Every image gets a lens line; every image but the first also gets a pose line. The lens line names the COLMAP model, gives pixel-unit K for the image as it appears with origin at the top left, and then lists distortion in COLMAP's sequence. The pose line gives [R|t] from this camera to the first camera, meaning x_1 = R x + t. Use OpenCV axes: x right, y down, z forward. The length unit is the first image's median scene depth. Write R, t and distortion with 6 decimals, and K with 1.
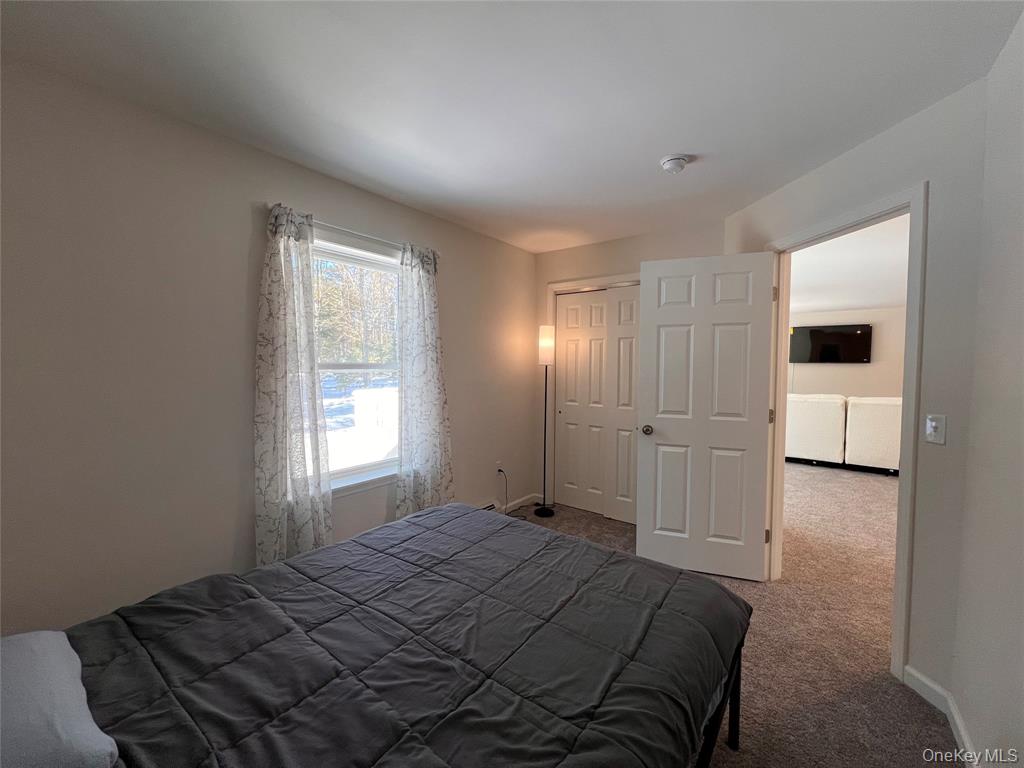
lens RADIAL K [[408.2, 0, 510.8], [0, 408.2, 383.6], [0, 0, 1]] dist [-0.000338, 0.000159]
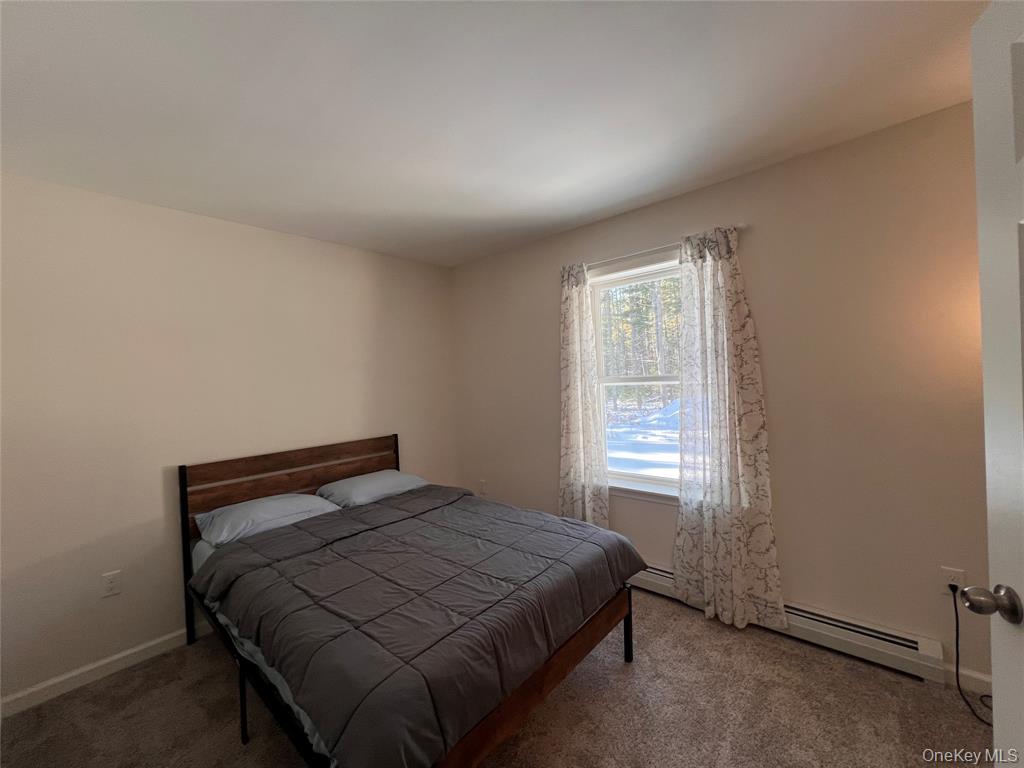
lens RADIAL K [[408.2, 0, 510.8], [0, 408.2, 383.6], [0, 0, 1]] dist [-0.000338, 0.000159]
pose [[-0.060981, 0.012101, -0.998066, 0.790741], [-0.007179, 0.999895, 0.012562, -0.048402], [0.998113, 0.007931, -0.060888, 0.842952]]
